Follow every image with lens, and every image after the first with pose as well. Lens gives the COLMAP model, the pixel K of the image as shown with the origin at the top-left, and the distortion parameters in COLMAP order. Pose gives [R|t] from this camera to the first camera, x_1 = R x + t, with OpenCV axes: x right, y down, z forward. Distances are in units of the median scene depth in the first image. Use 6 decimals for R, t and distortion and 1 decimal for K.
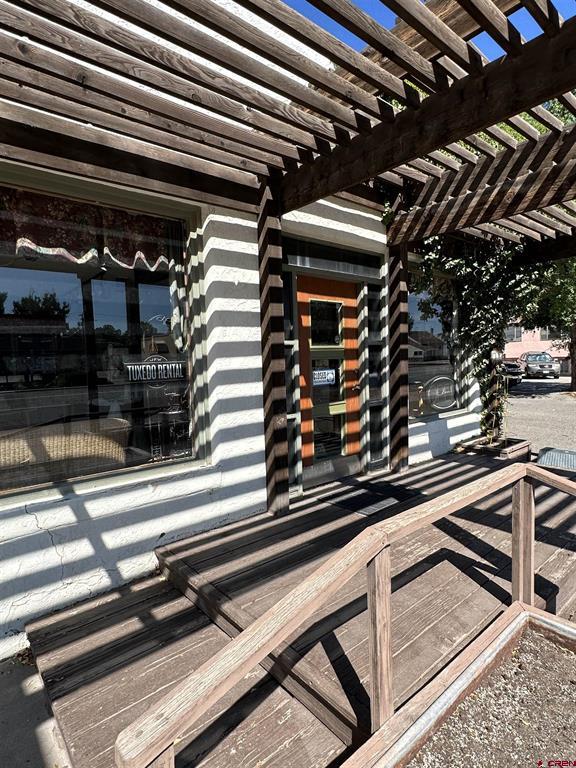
lens RADIAL K [[424.5, 0, 285.2], [0, 424.5, 391.8], [0, 0, 1]] dist [-0.000180, -0.000066]
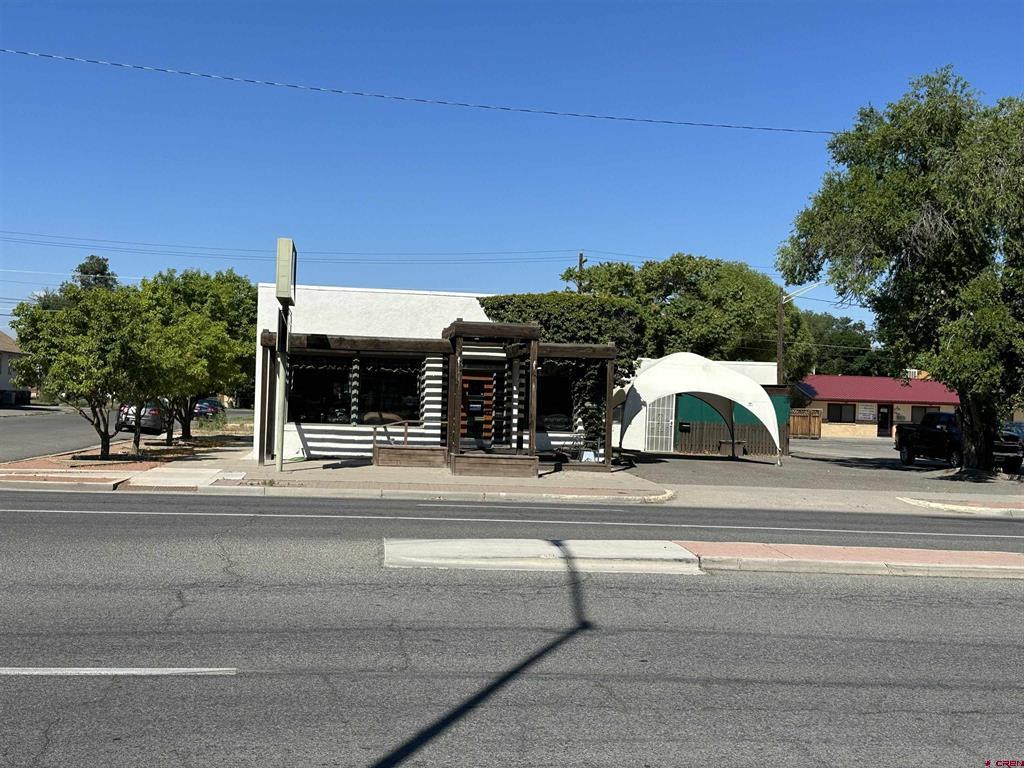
lens RADIAL K [[1274.8, 0, 512.0], [0, 1274.8, 384.0], [0, 0, 1]] dist [0.223588, -0.548615]
pose [[0.827687, 0.056617, -0.558327, 5.072513], [-0.100287, 0.993805, -0.047892, 0.201839], [0.552156, 0.095632, 0.828238, -5.919449]]
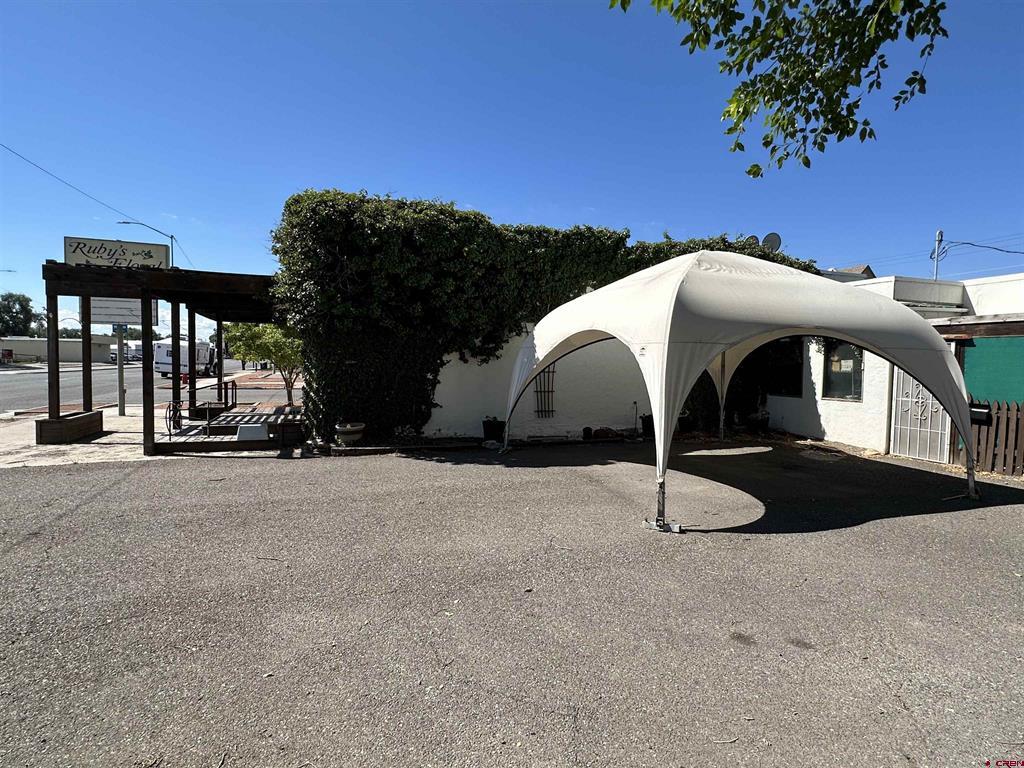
lens RADIAL K [[566.0, 0, 514.0], [0, 566.0, 388.2], [0, 0, 1]] dist [-0.000180, -0.000066]
pose [[-0.364129, 0.072217, -0.928545, 2.818380], [-0.062377, 0.992860, 0.101680, -0.325327], [0.929257, 0.094945, -0.357024, 3.348026]]
